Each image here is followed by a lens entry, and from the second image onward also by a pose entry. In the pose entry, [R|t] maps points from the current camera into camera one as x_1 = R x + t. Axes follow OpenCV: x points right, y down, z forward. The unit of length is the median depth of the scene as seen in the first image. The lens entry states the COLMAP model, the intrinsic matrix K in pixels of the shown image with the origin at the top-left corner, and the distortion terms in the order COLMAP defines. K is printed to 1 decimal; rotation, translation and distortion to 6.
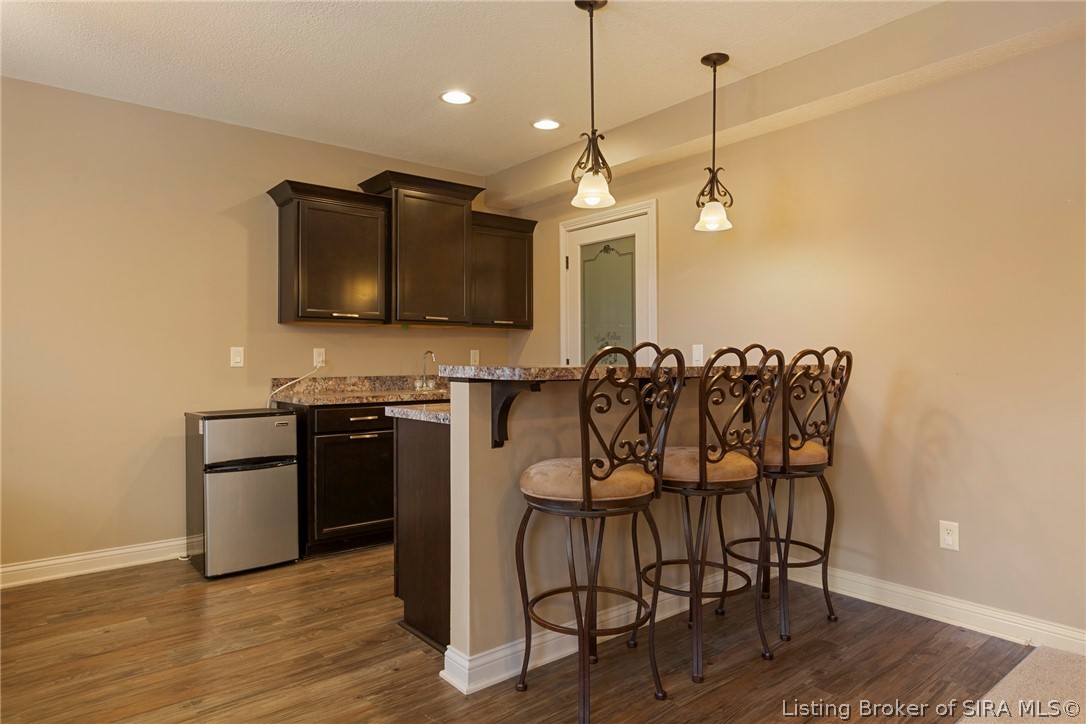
lens RADIAL K [[646.4, 0, 546.2], [0, 646.4, 356.7], [0, 0, 1]] dist [-0.001020, -0.000254]
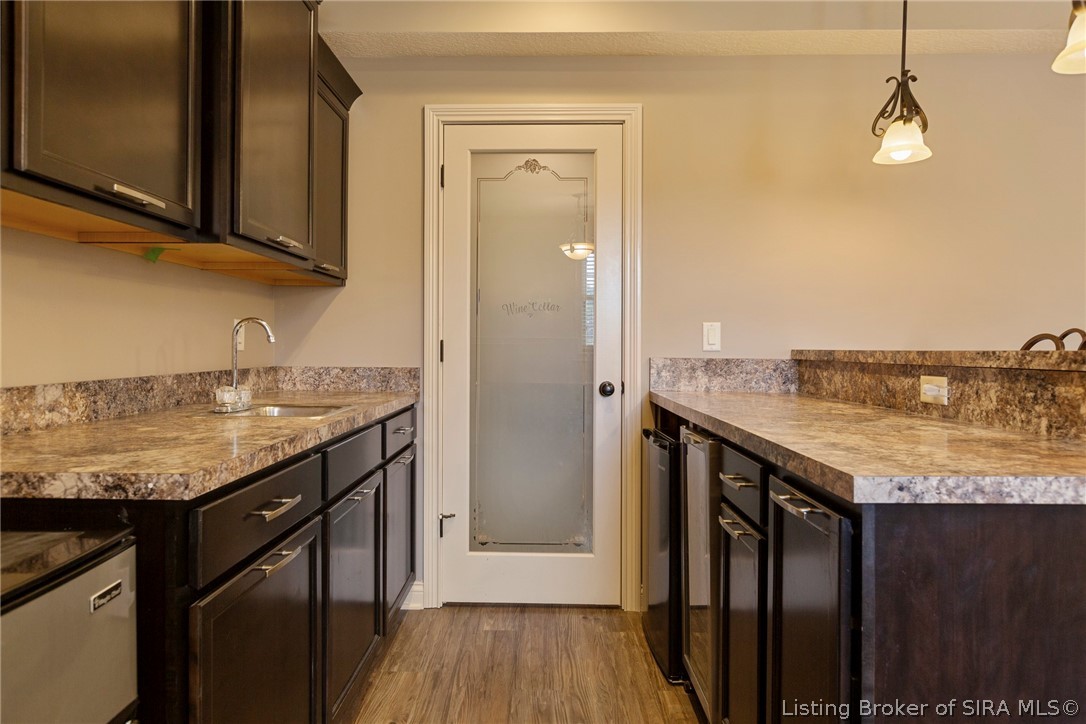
lens RADIAL K [[673.0, 0, 539.0], [0, 673.0, 346.2], [0, 0, 1]] dist [0.000149, 0.000258]
pose [[0.646210, 0.006963, 0.763128, -0.575383], [-0.011019, 0.999939, 0.000208, 0.011529], [-0.763080, -0.008543, 0.646247, 0.825430]]
